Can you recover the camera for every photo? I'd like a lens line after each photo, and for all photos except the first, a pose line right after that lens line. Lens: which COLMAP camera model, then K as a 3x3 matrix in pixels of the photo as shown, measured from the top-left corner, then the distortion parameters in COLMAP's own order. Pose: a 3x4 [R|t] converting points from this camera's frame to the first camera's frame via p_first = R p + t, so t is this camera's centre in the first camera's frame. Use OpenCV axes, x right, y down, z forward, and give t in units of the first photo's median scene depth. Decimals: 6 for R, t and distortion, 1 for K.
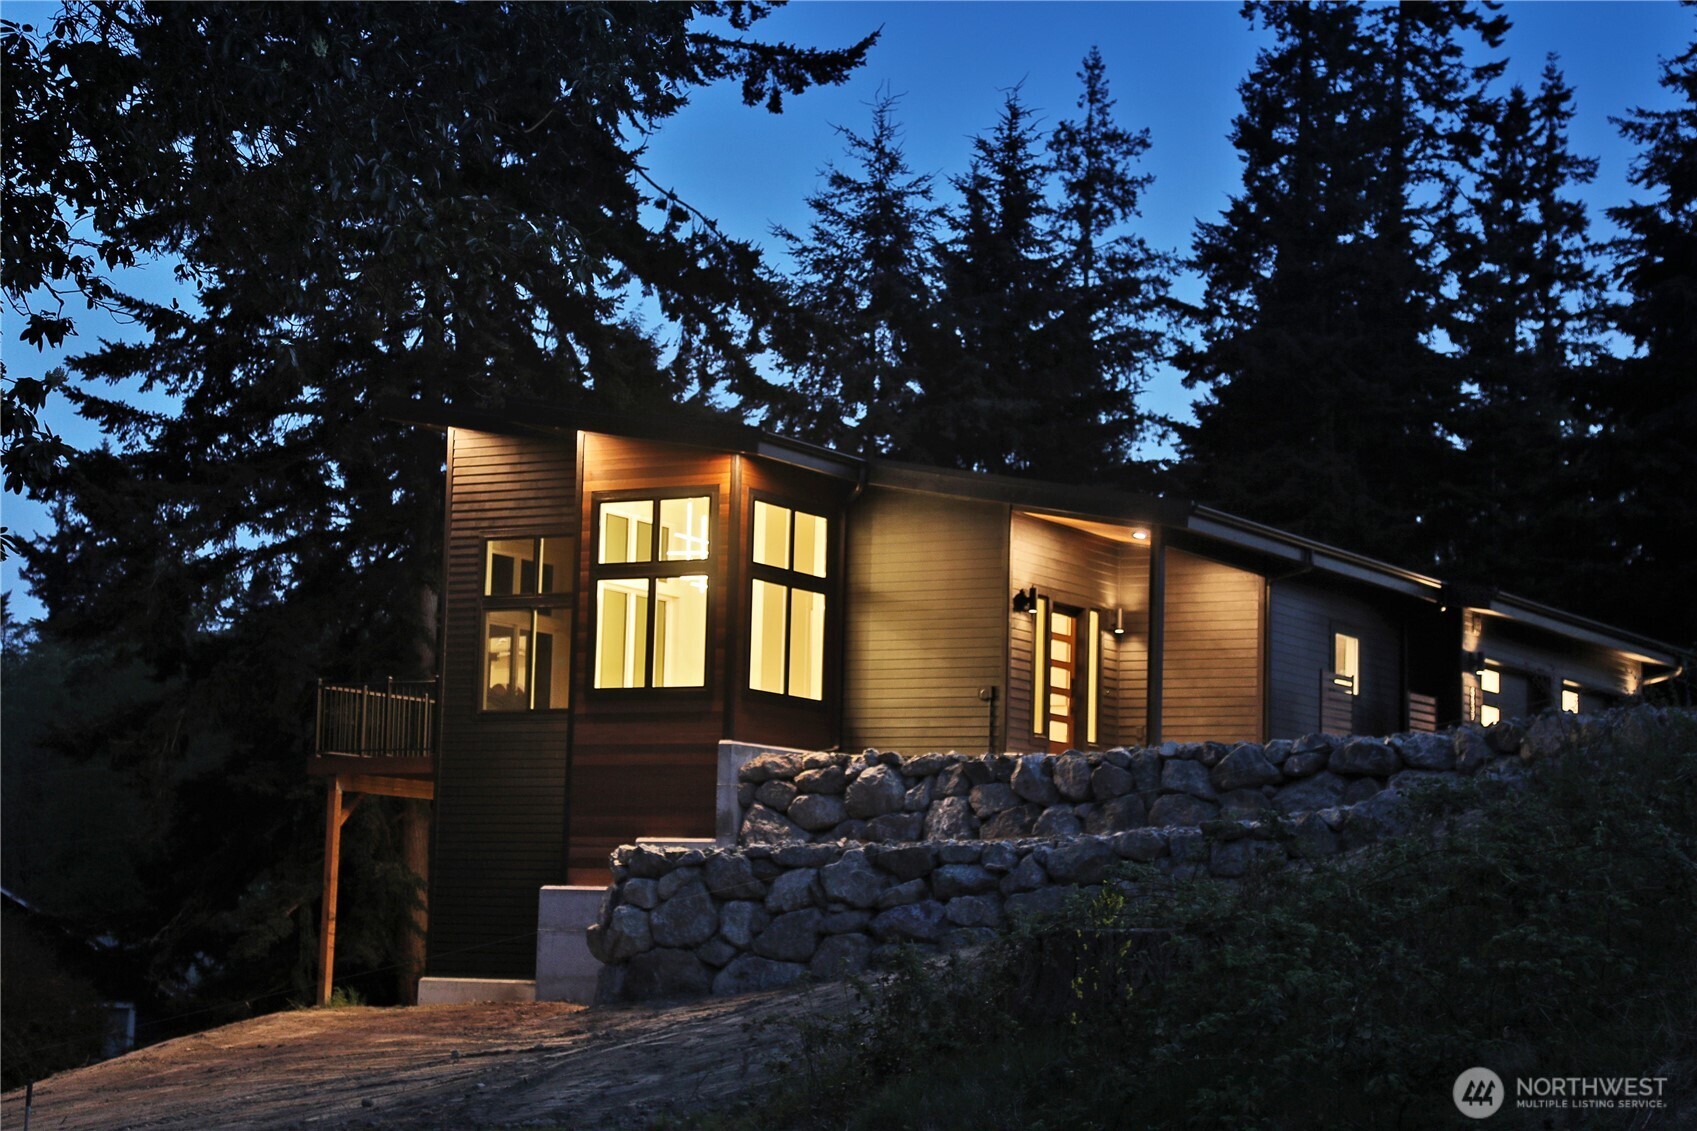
lens RADIAL K [[3216.0, 0, 848.5], [0, 3216.0, 565.5], [0, 0, 1]] dist [0.449742, 0.145377]
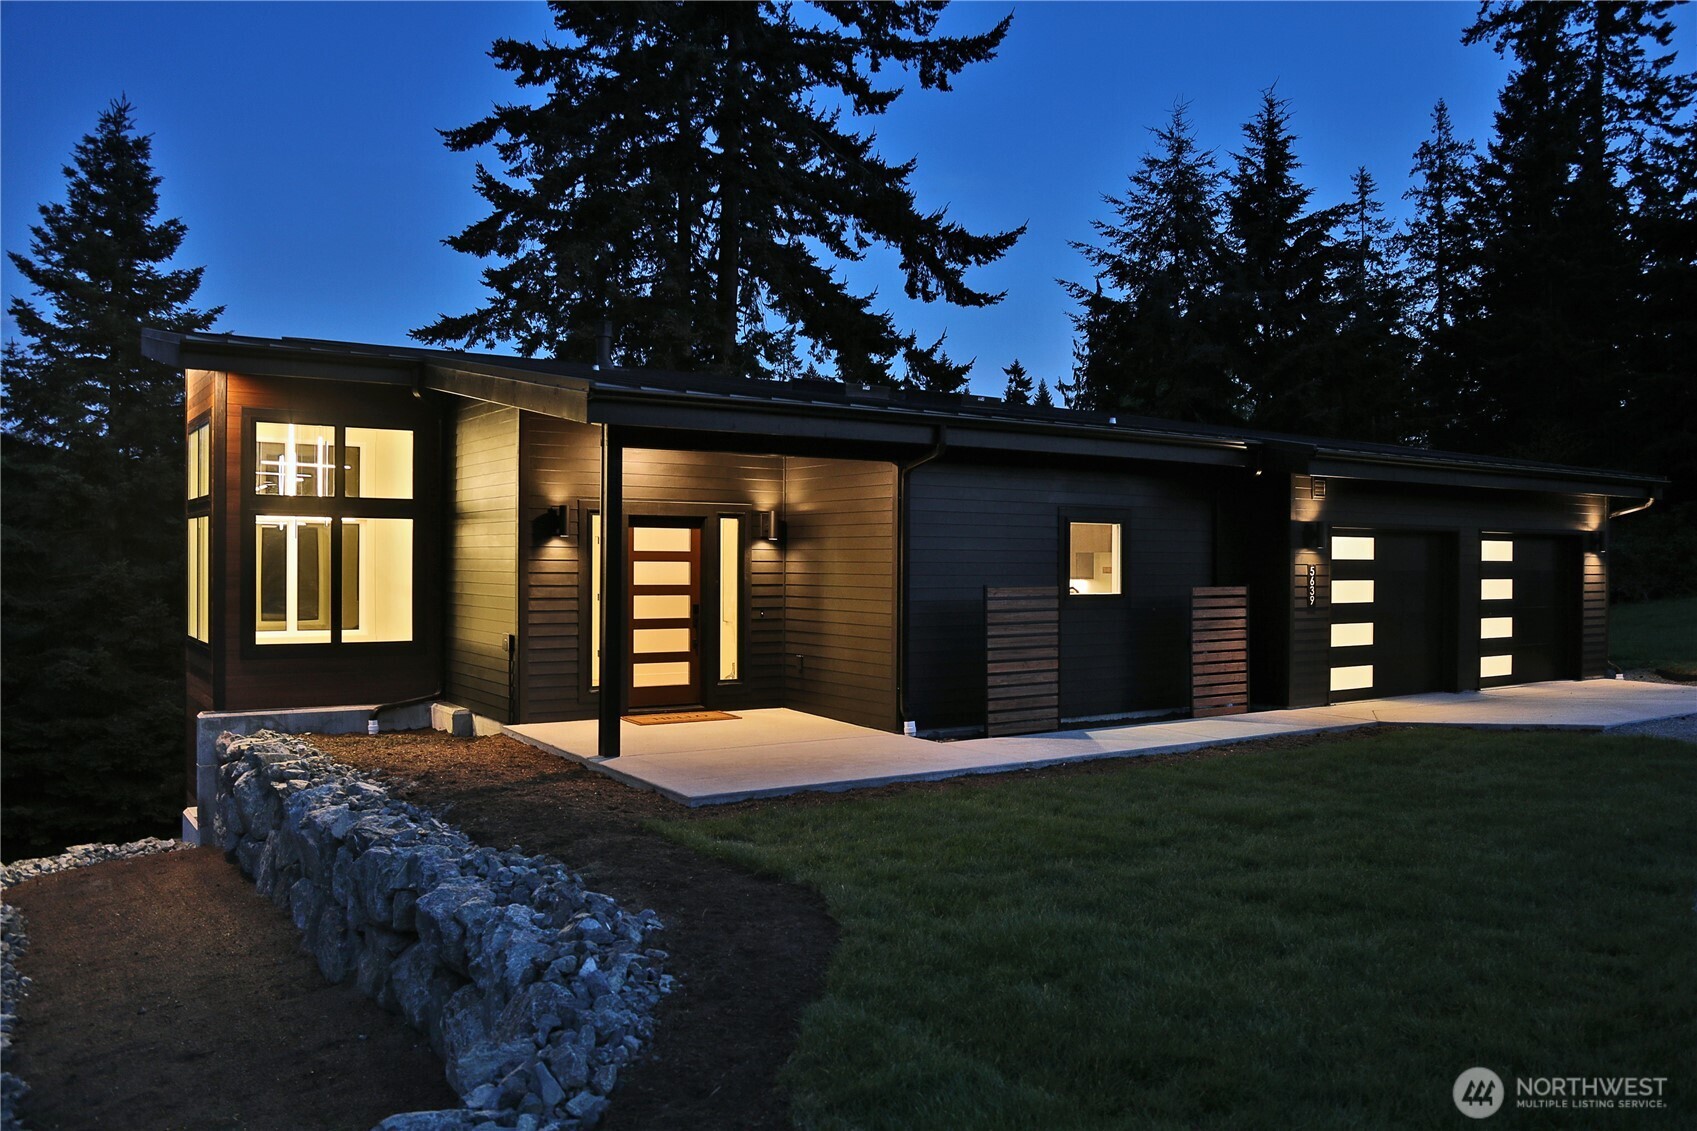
lens RADIAL K [[1311.0, 0, 848.5], [0, 1311.0, 565.5], [0, 0, 1]] dist [-0.088090, 0.075580]
pose [[0.911372, -0.025540, -0.410791, 0.114391], [0.075426, 0.991534, 0.105692, -0.003098], [0.404614, -0.127309, 0.905582, 0.344867]]
